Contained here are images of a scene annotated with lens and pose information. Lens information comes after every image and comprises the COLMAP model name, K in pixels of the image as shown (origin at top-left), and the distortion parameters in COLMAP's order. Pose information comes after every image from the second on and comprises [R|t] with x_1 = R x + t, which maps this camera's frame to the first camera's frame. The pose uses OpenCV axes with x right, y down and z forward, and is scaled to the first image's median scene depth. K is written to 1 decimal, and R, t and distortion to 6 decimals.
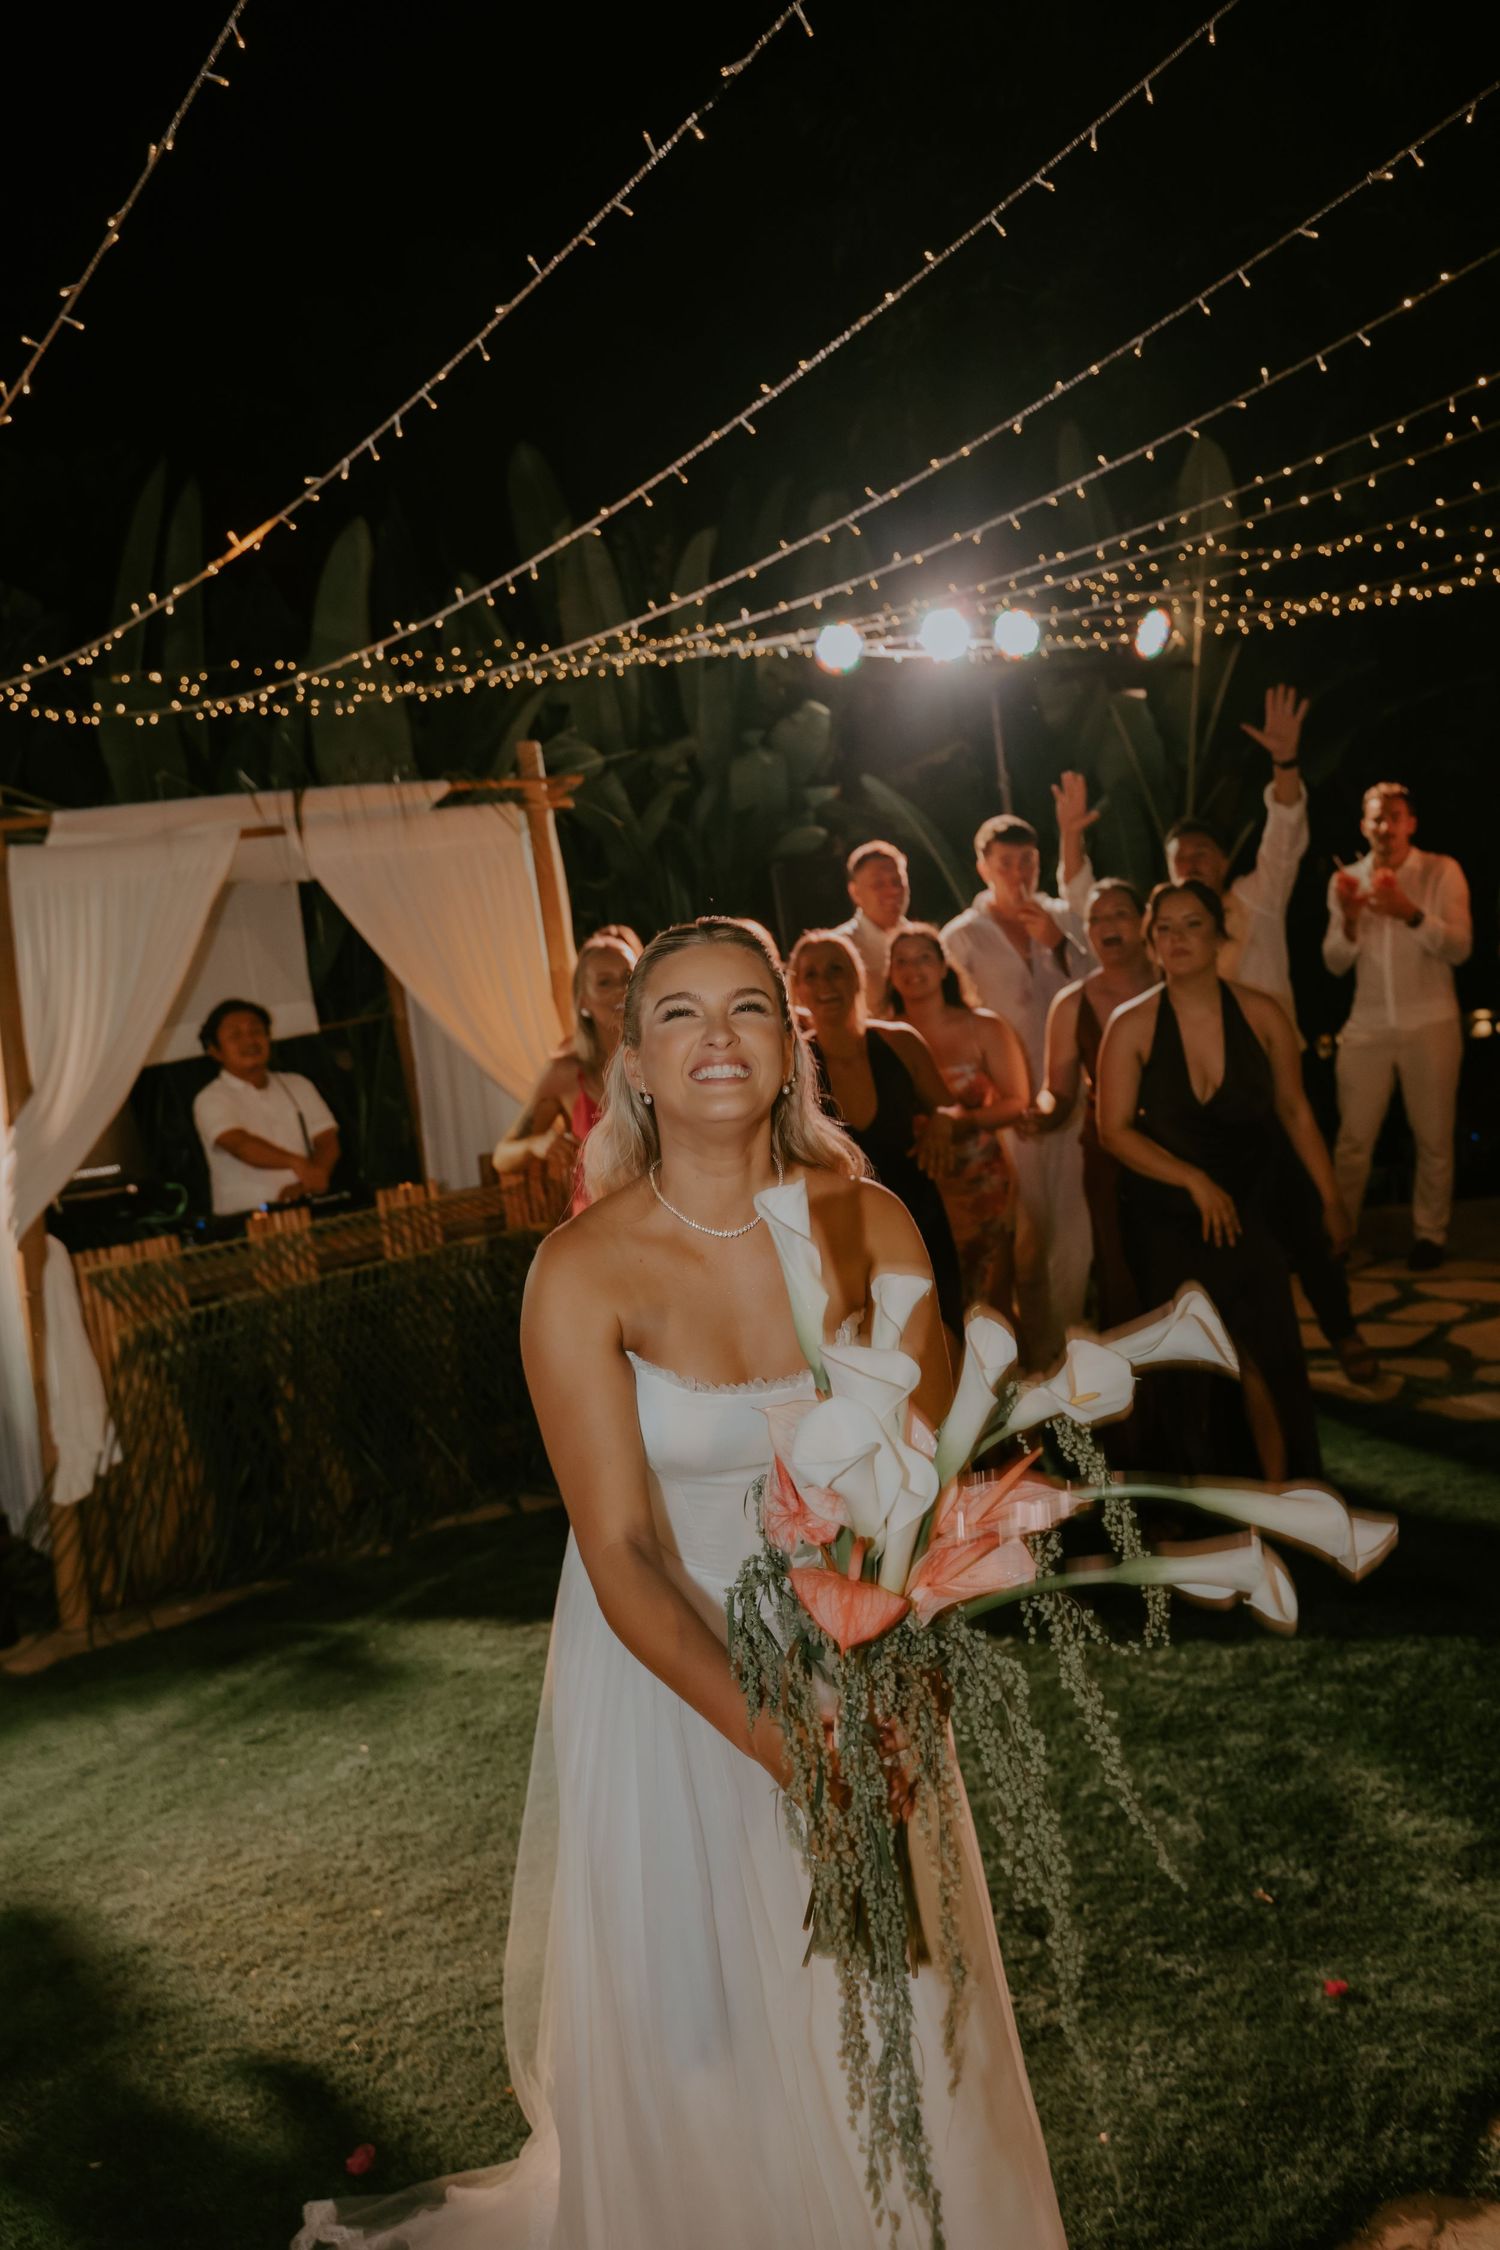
lens RADIAL K [[1811.2, 0, 735.5], [0, 1811.2, 1113.4], [0, 0, 1]] dist [0.002386, -0.011287]
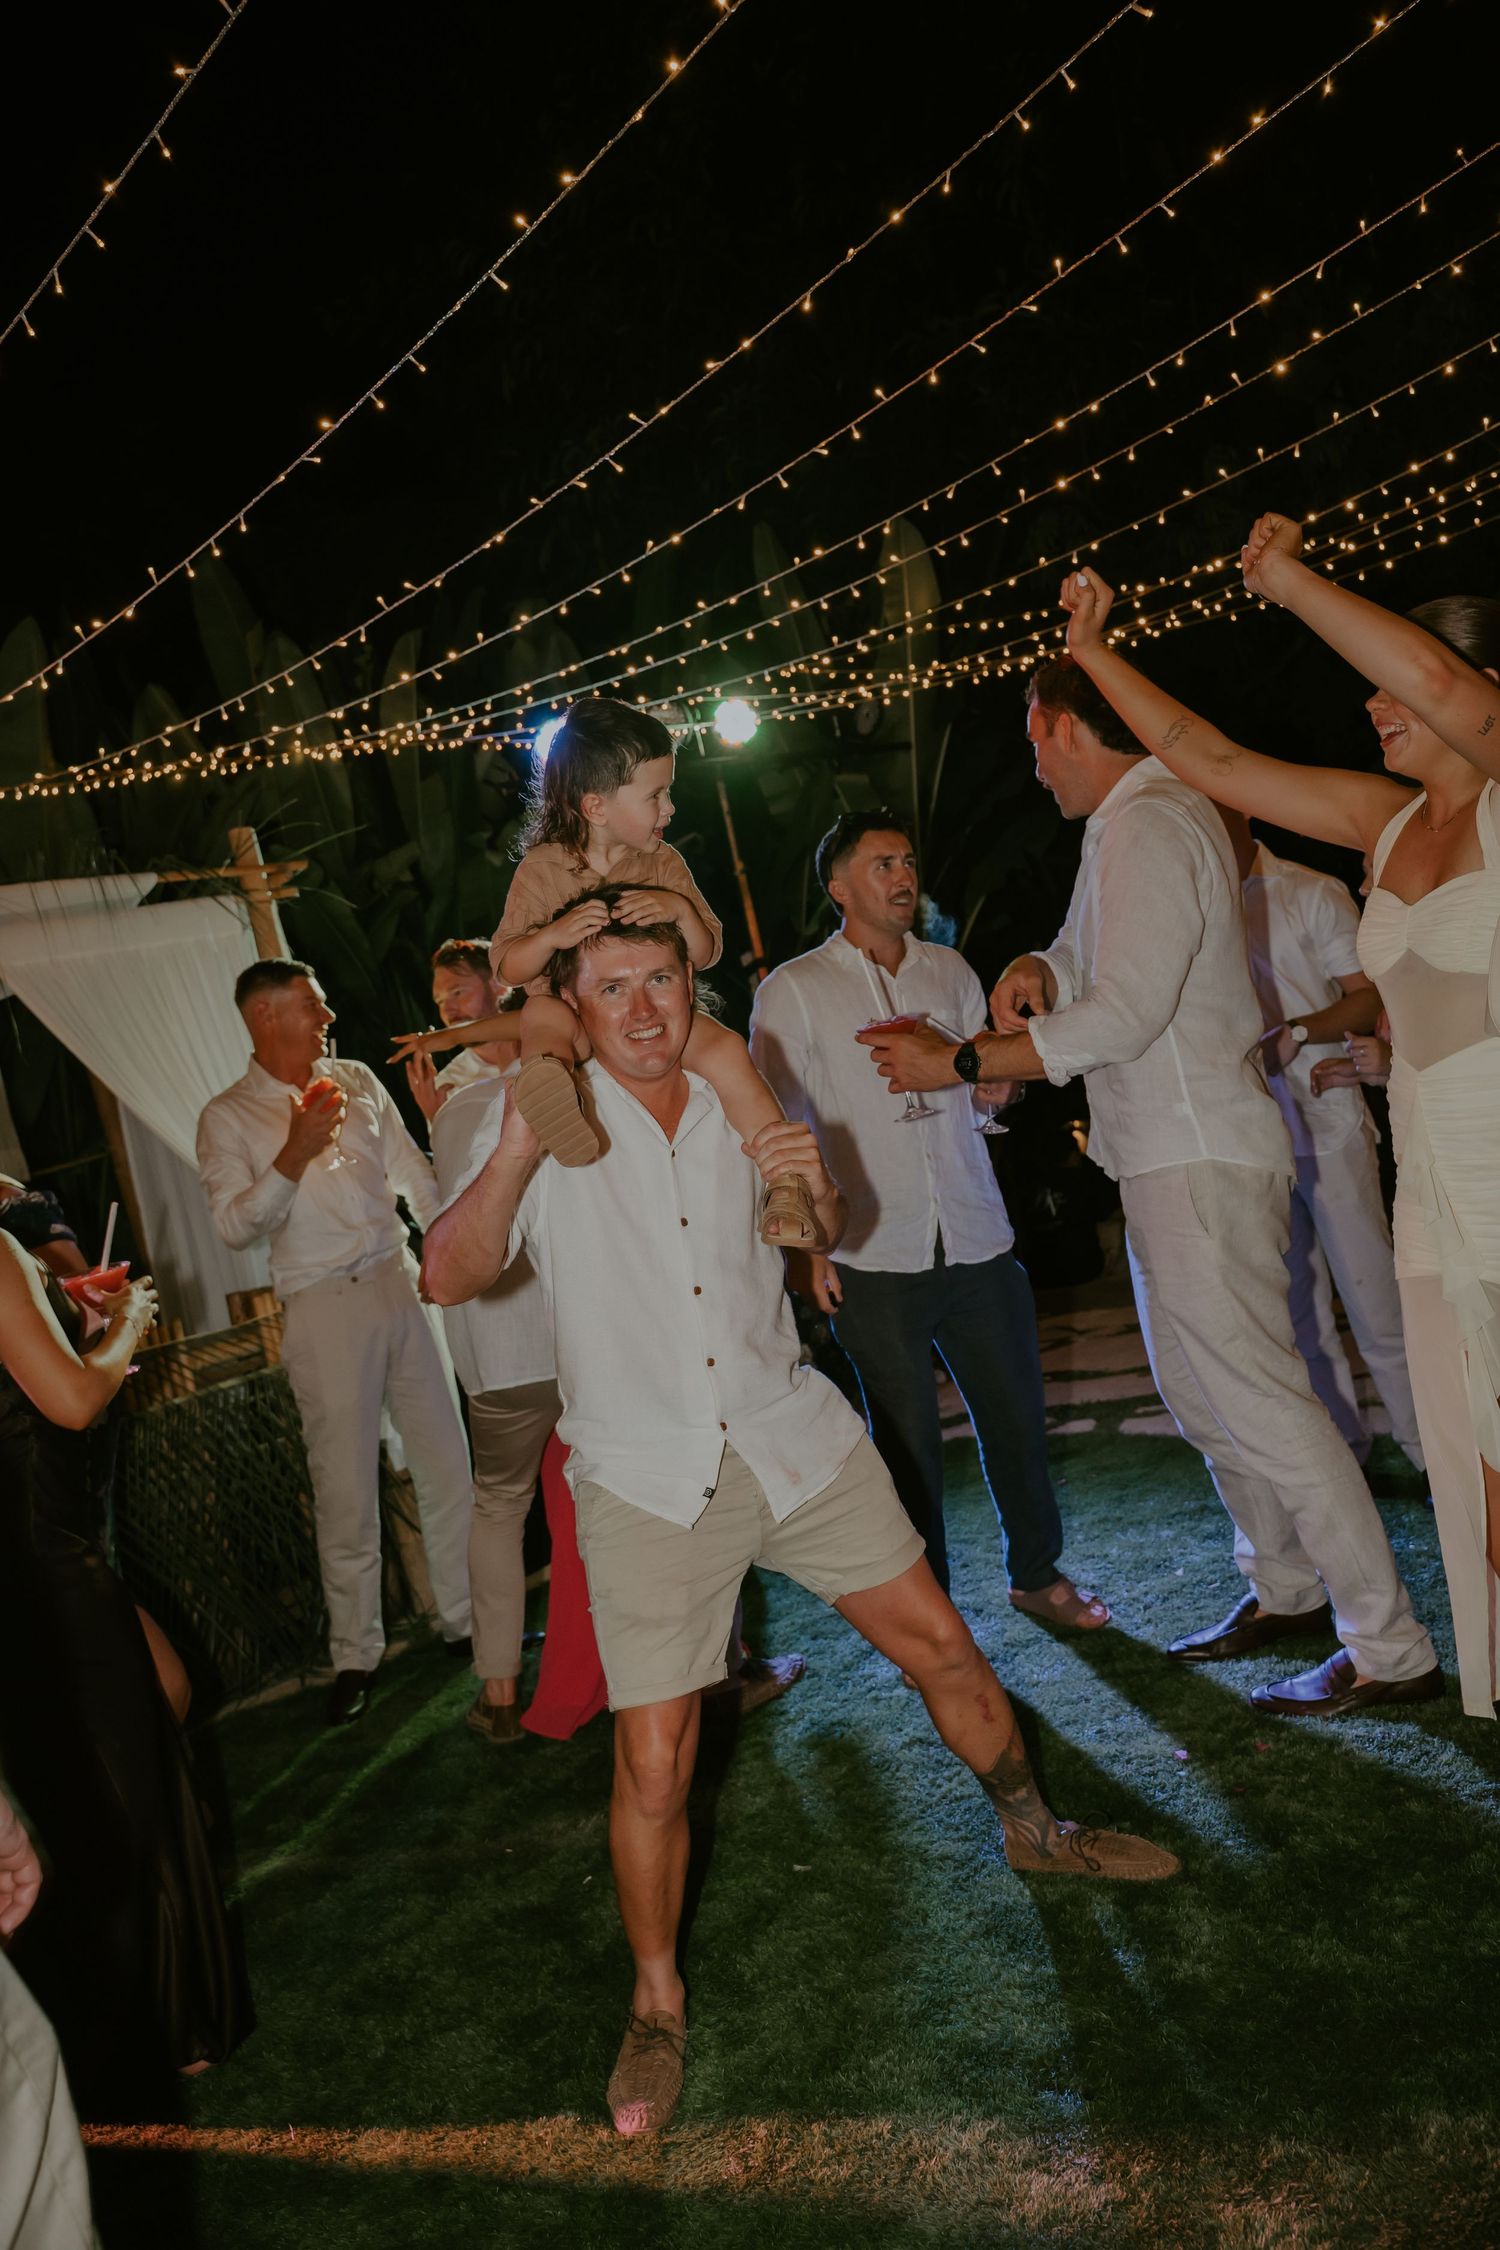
lens RADIAL K [[1754.5, 0, 761.5], [0, 1754.5, 1140.3], [0, 0, 1]] dist [-0.002804, -0.011913]
pose [[0.980522, -0.098976, 0.169646, -0.025803], [0.111000, 0.991828, -0.062904, 0.037874], [-0.162033, 0.080510, 0.983496, 0.115511]]
